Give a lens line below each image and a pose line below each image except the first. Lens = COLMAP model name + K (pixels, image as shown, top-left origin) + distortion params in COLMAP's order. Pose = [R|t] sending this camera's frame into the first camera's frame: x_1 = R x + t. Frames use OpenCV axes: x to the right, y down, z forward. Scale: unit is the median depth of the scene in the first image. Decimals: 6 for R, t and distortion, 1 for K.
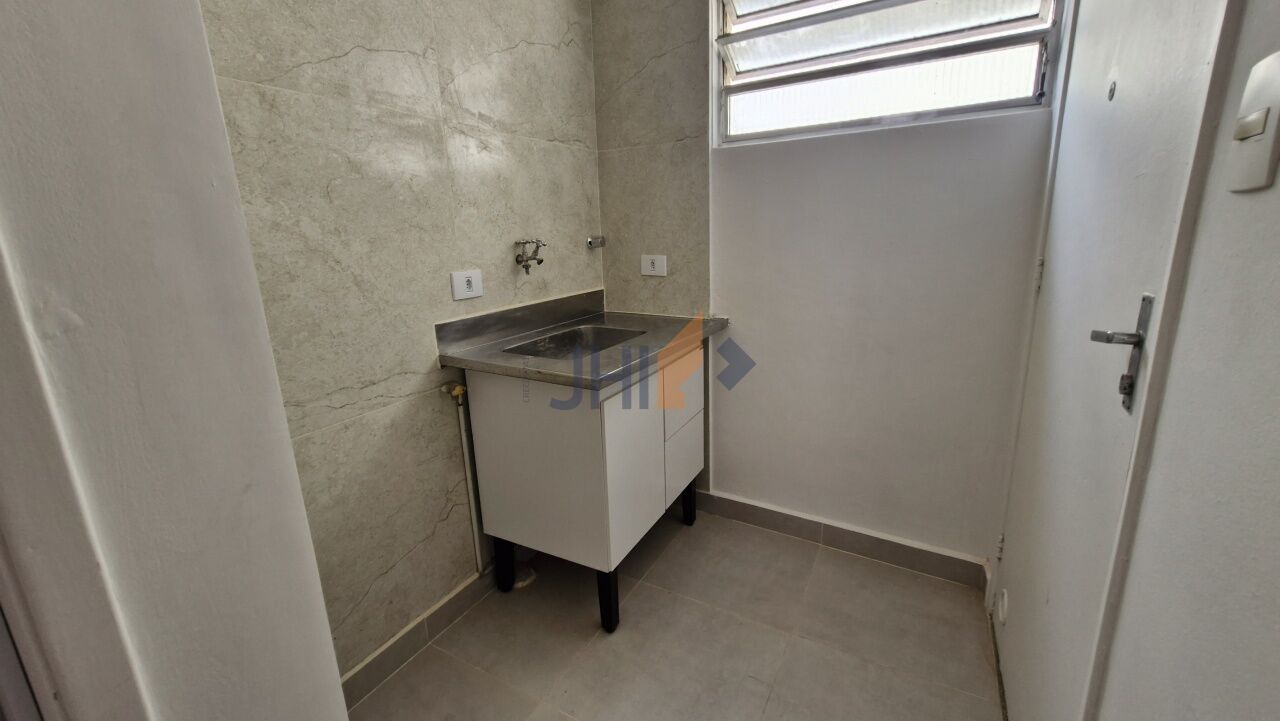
lens RADIAL K [[509.6, 0, 645.6], [0, 509.6, 352.9], [0, 0, 1]] dist [0.000845, -0.000038]
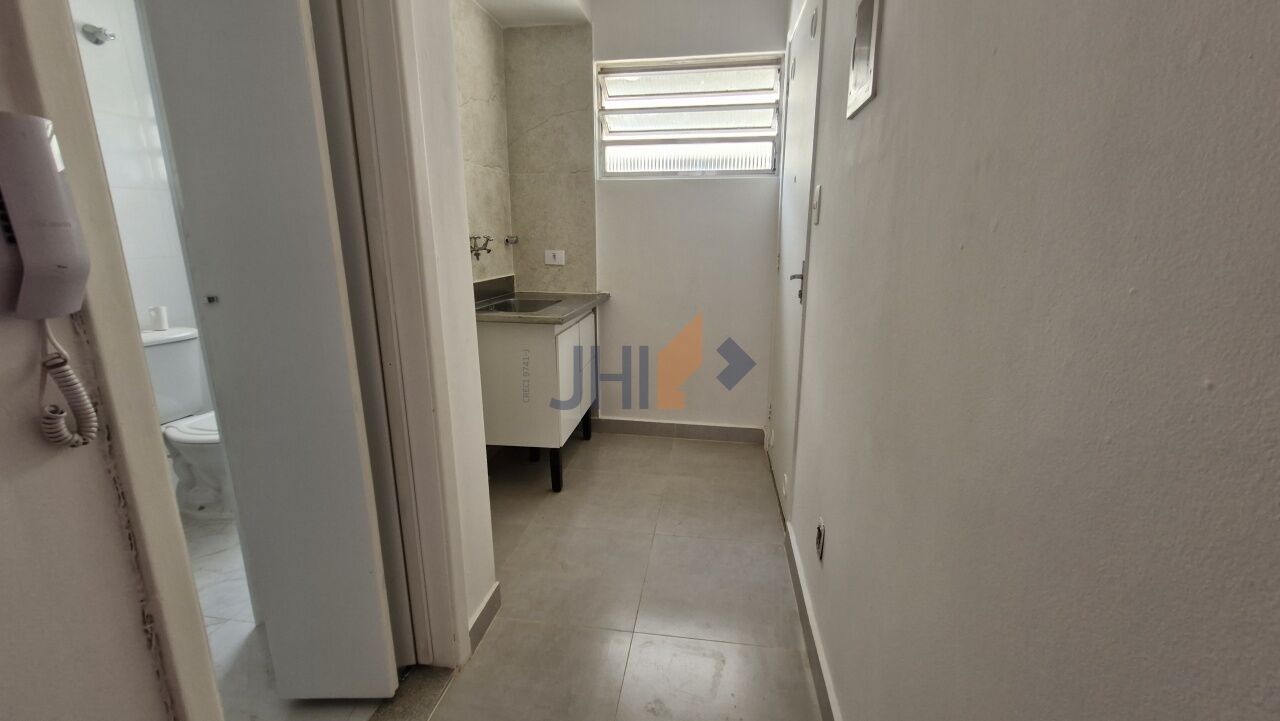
lens RADIAL K [[509.6, 0, 645.6], [0, 509.6, 352.9], [0, 0, 1]] dist [0.000845, -0.000038]
pose [[0.933996, -0.047425, 0.354123, -0.284235], [0.053480, 0.998542, -0.007326, 0.126854], [-0.353259, 0.025781, 0.935170, -0.441129]]
